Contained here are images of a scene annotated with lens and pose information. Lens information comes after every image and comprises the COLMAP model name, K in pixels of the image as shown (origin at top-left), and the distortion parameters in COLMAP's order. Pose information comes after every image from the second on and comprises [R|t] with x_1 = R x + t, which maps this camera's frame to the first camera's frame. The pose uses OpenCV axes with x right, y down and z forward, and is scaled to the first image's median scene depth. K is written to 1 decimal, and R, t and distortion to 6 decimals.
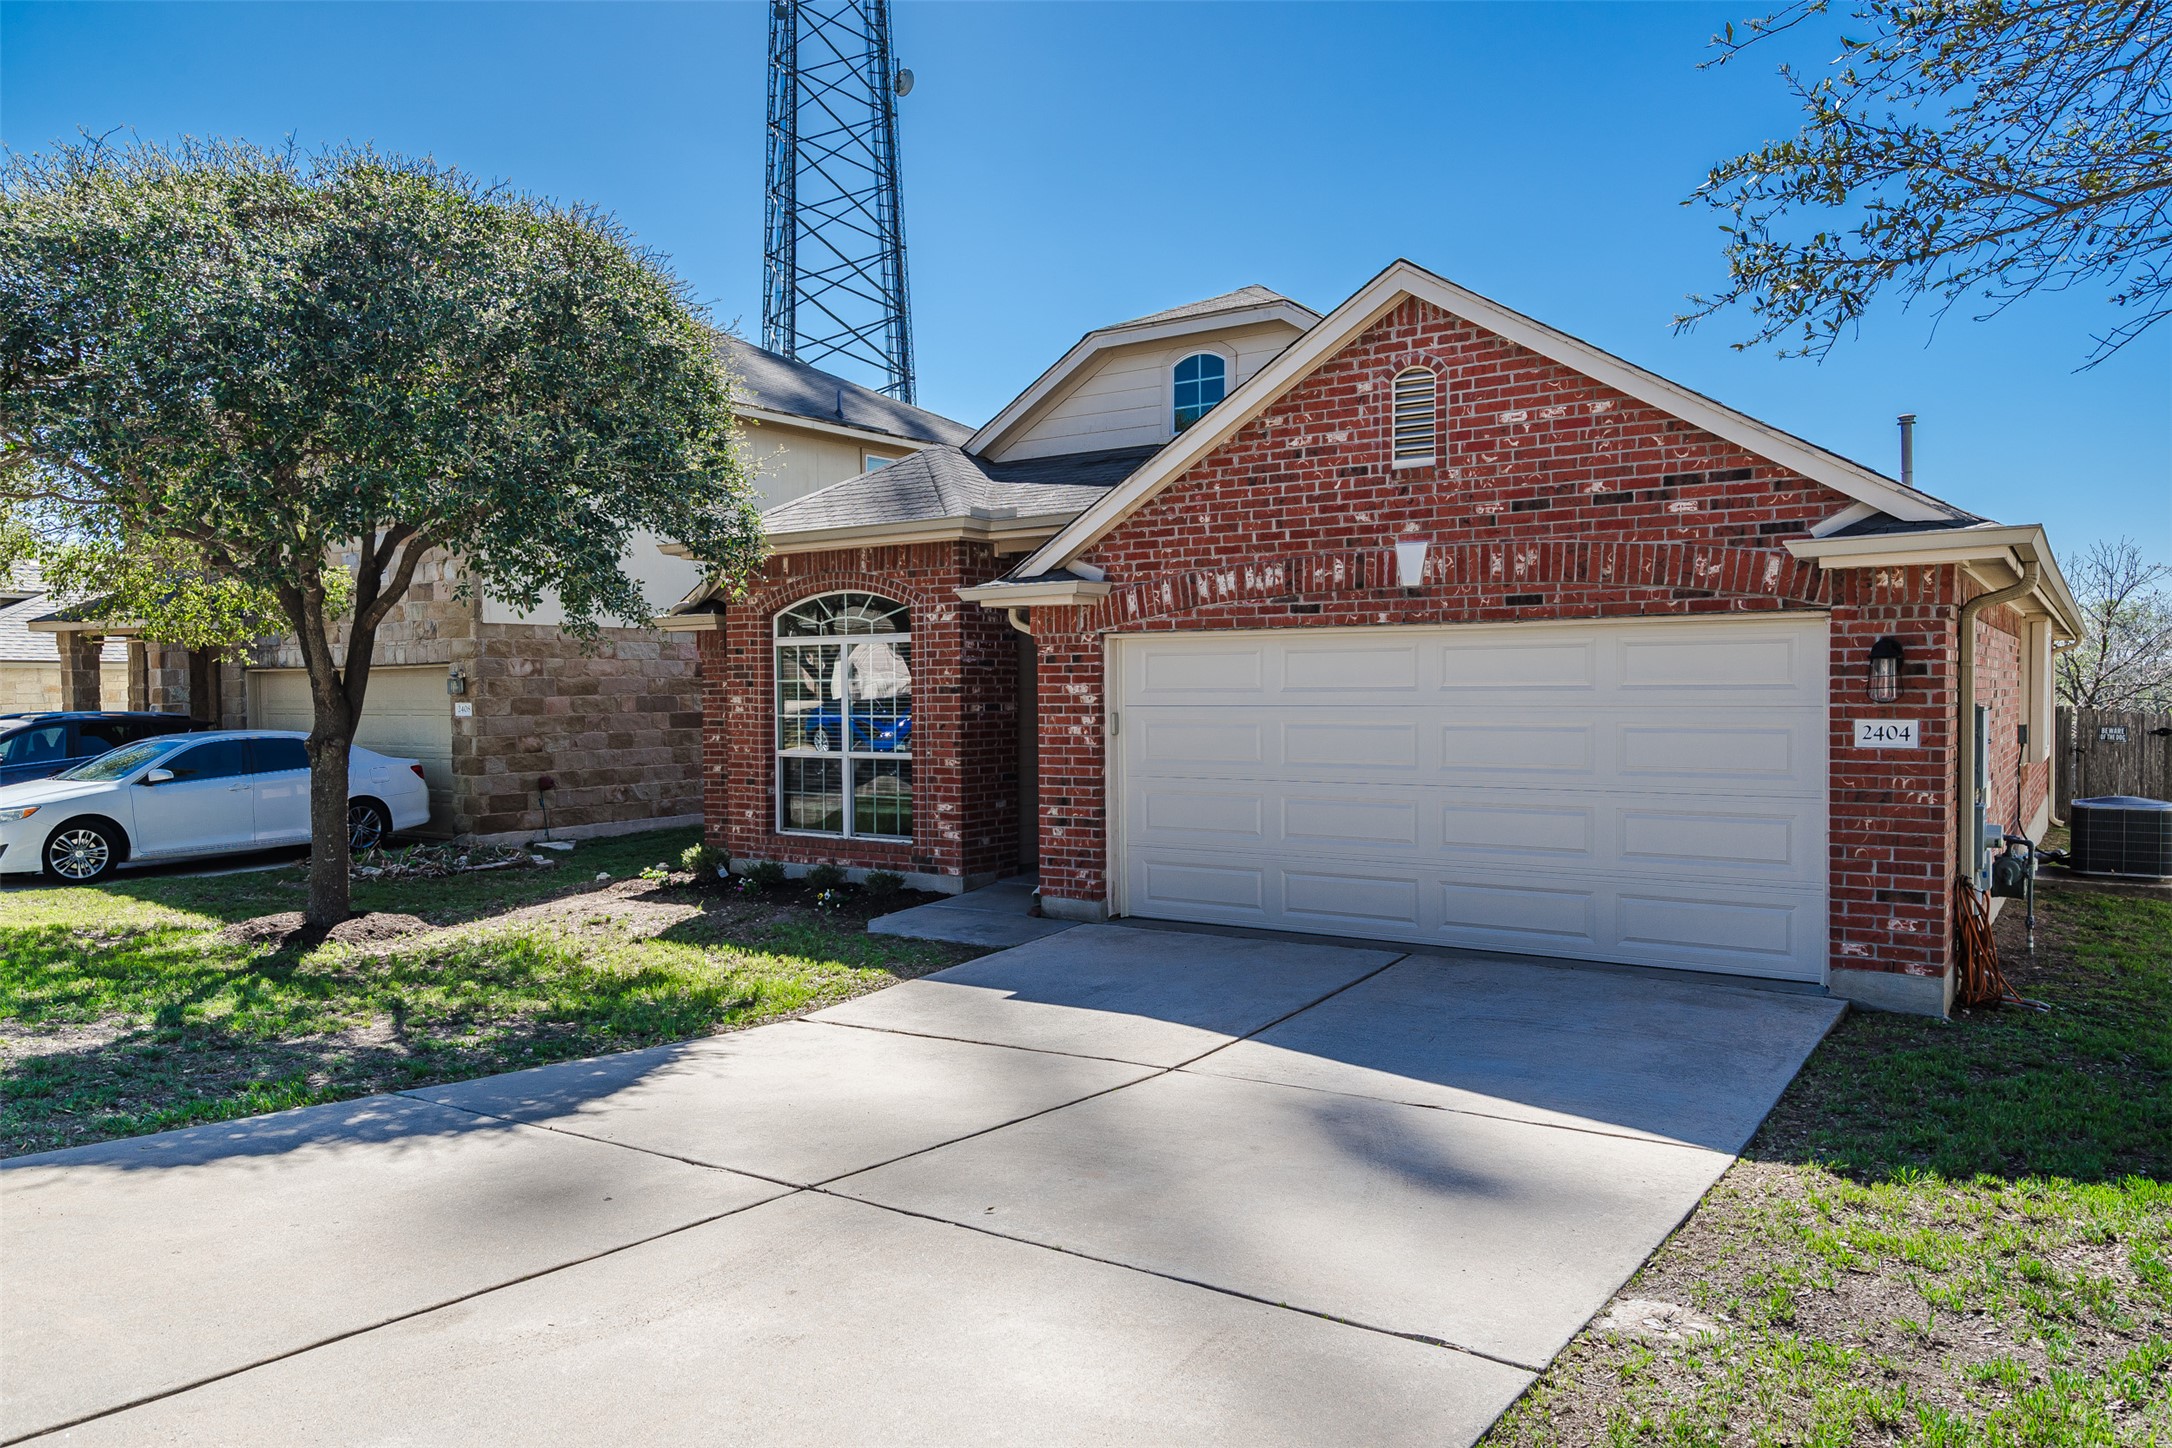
lens RADIAL K [[1503.5, 0, 1089.0], [0, 1503.5, 723.2], [0, 0, 1]] dist [0.005730, 0.001223]
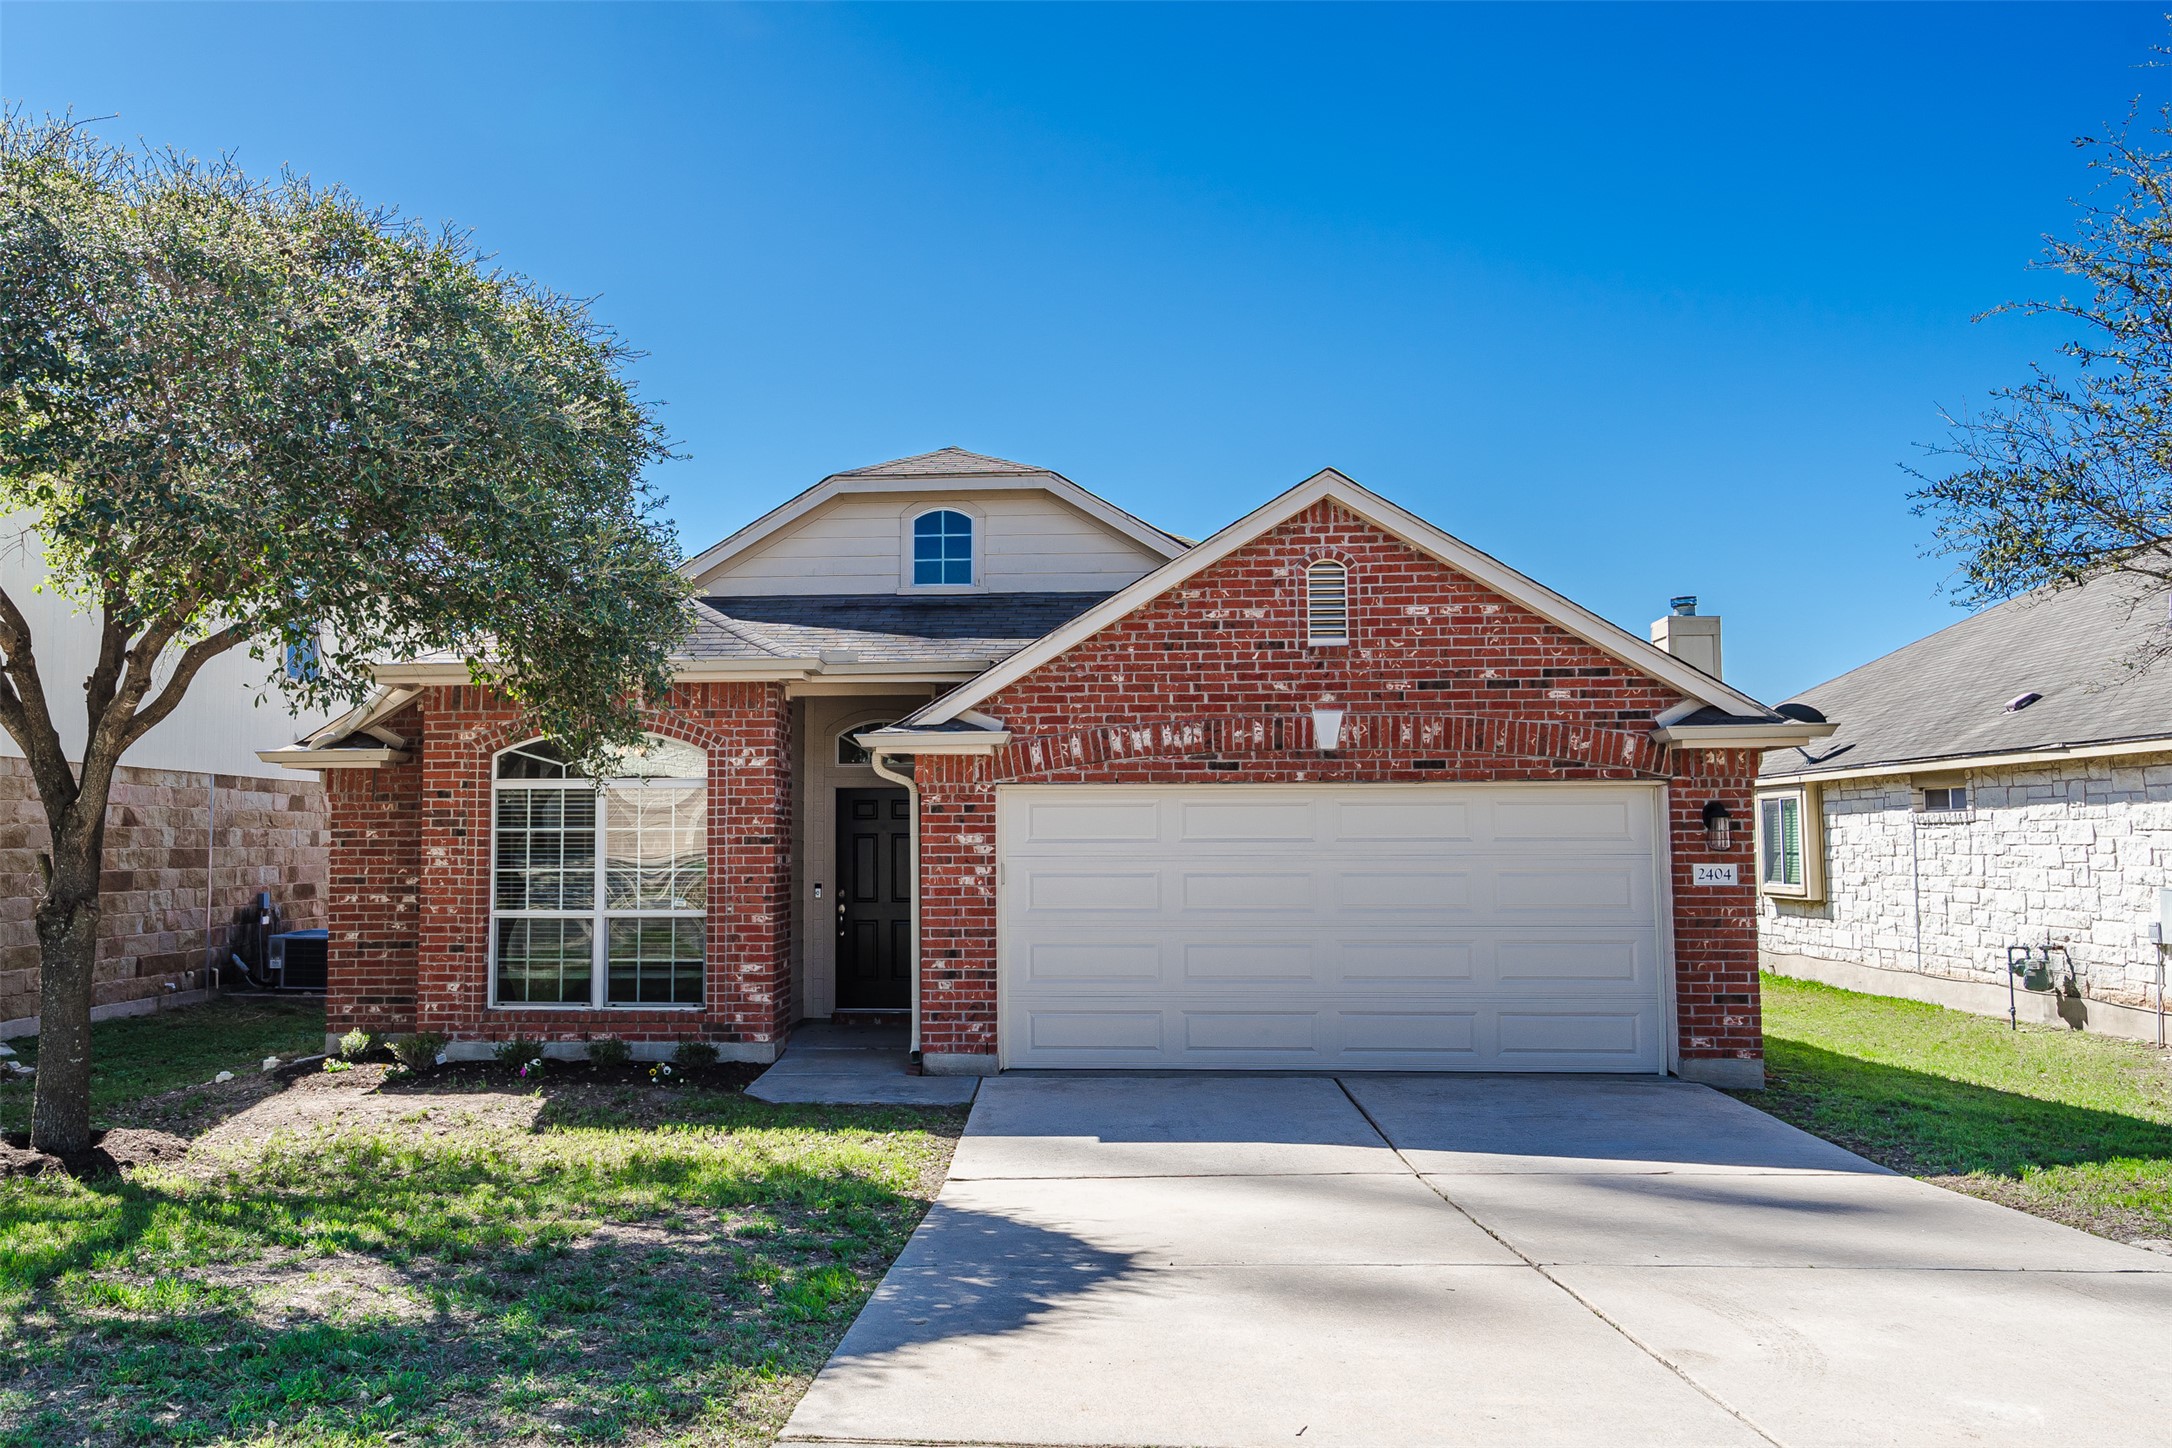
lens RADIAL K [[1678.4, 0, 971.5], [0, 1678.4, 719.5], [0, 0, 1]] dist [0.002831, 0.007209]
pose [[0.864144, 0.042722, 0.501429, -0.638724], [0.008859, 0.994944, -0.100037, 0.010875], [-0.503167, 0.090889, 0.859396, 0.041927]]
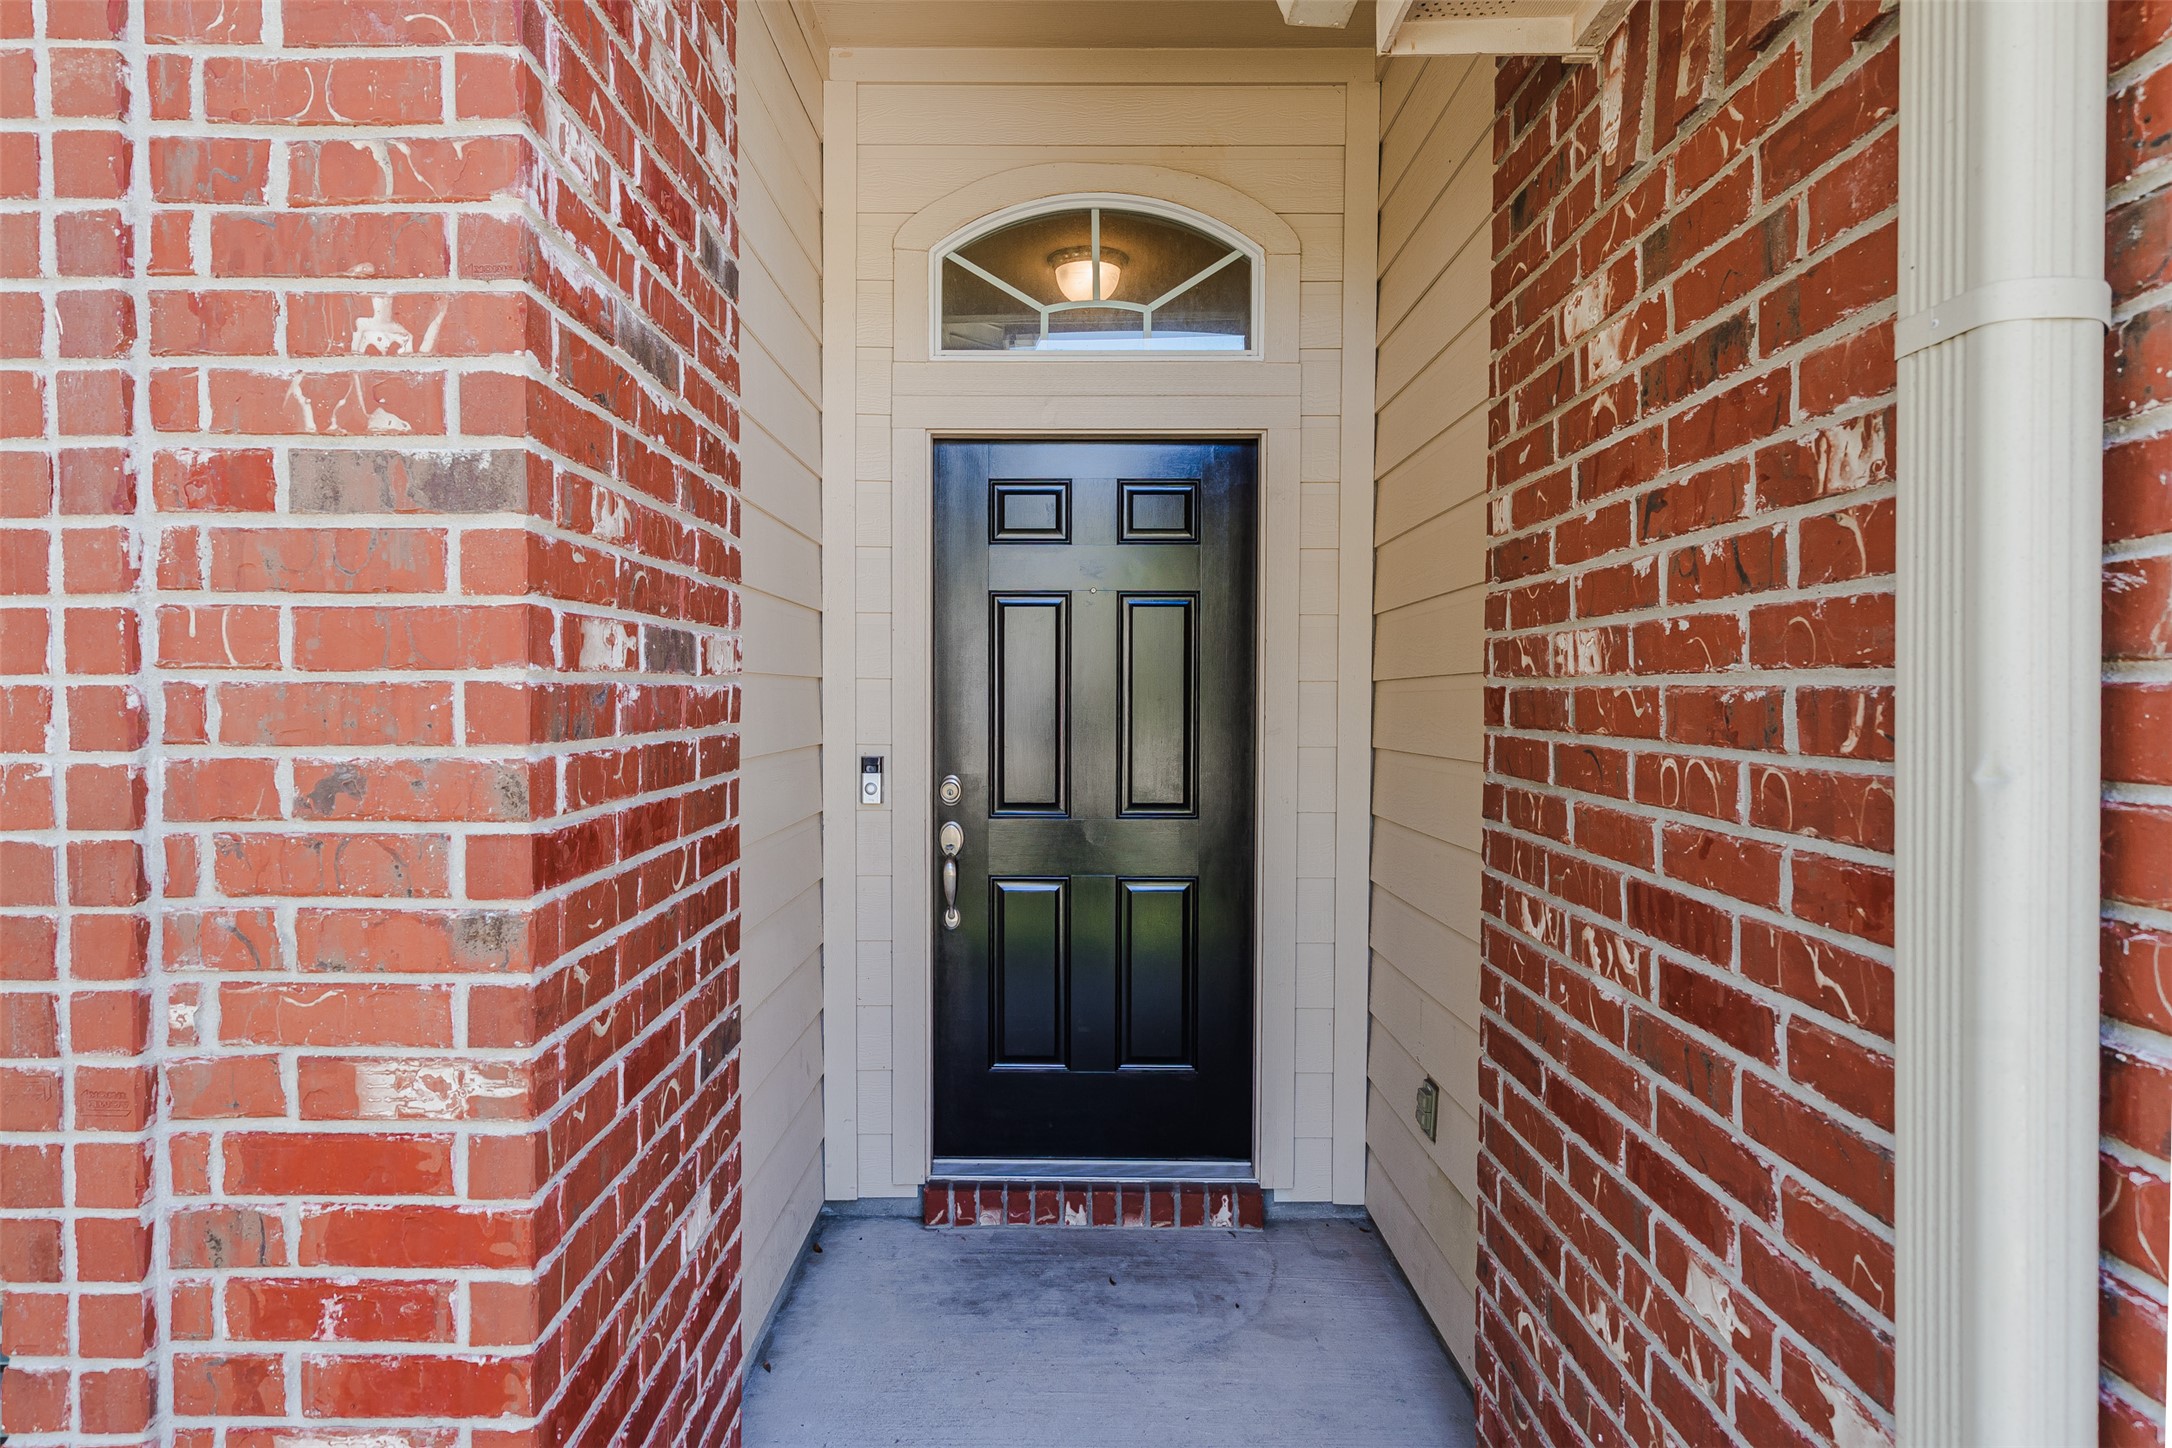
lens RADIAL K [[1203.9, 0, 1079.0], [0, 1203.9, 726.6], [0, 0, 1]] dist [0.002370, 0.000363]
pose [[0.817086, -0.004957, 0.576495, -0.132680], [0.006360, 0.999980, -0.000415, -0.003000], [-0.576481, 0.004005, 0.817101, 1.130143]]
